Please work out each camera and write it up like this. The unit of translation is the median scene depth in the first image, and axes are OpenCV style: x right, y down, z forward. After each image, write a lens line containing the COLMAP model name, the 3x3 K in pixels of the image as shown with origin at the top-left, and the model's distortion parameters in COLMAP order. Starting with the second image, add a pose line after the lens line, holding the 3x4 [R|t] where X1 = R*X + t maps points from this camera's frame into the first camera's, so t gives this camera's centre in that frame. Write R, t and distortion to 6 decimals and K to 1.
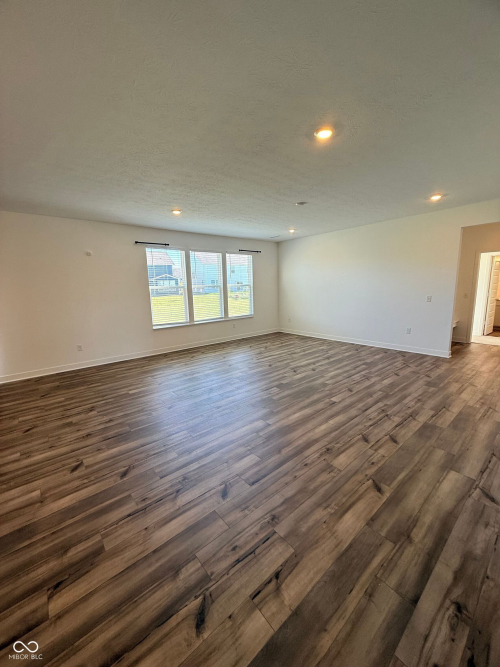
lens RADIAL K [[265.1, 0, 251.2], [0, 265.1, 329.5], [0, 0, 1]] dist [-0.000174, 0.000695]
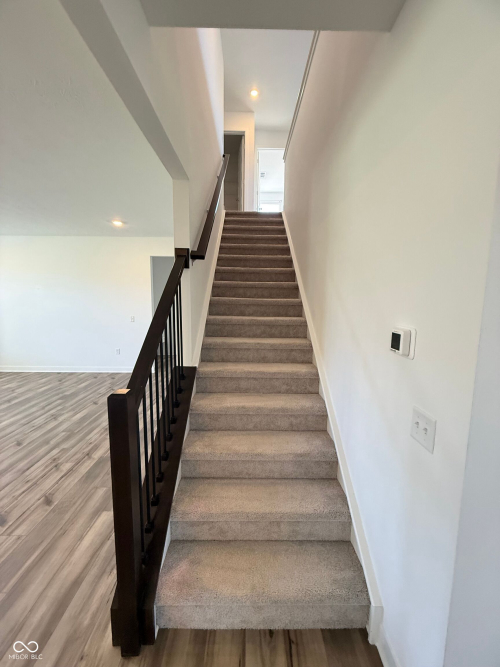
lens RADIAL K [[265.1, 0, 249.7], [0, 265.1, 329.3], [0, 0, 1]] dist [-0.000174, 0.000695]
pose [[0.639012, -0.051484, 0.767472, 0.243903], [0.096772, 0.995211, -0.013813, -0.025258], [-0.763085, 0.083097, 0.640934, -0.022741]]
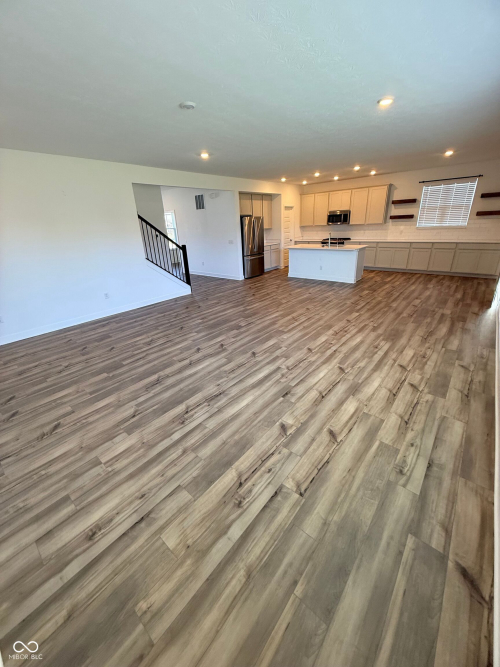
lens RADIAL K [[265.1, 0, 251.1], [0, 265.1, 331.4], [0, 0, 1]] dist [-0.000174, 0.000695]
pose [[-0.983062, 0.131164, -0.128004, 0.230648], [0.043598, 0.845748, 0.531799, -0.420029], [0.178012, 0.517211, -0.837141, 2.226365]]
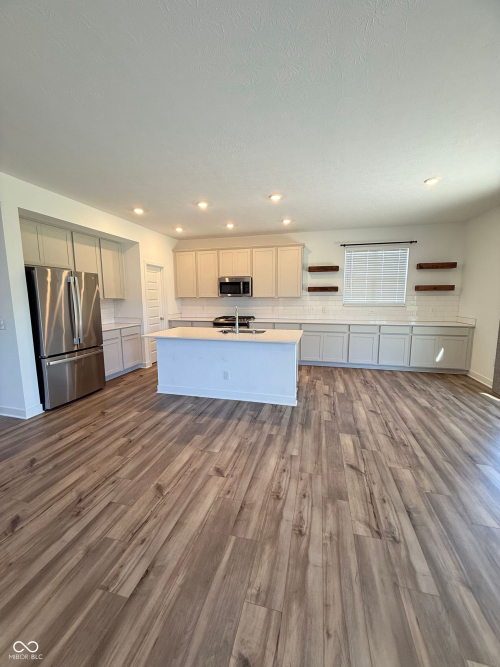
lens RADIAL K [[265.1, 0, 251.6], [0, 265.1, 329.7], [0, 0, 1]] dist [-0.000174, 0.000695]
pose [[-0.814826, 0.107064, -0.569733, -0.170116], [-0.068040, 0.958342, 0.277401, -0.161564], [0.575698, 0.264798, -0.773598, 1.089430]]
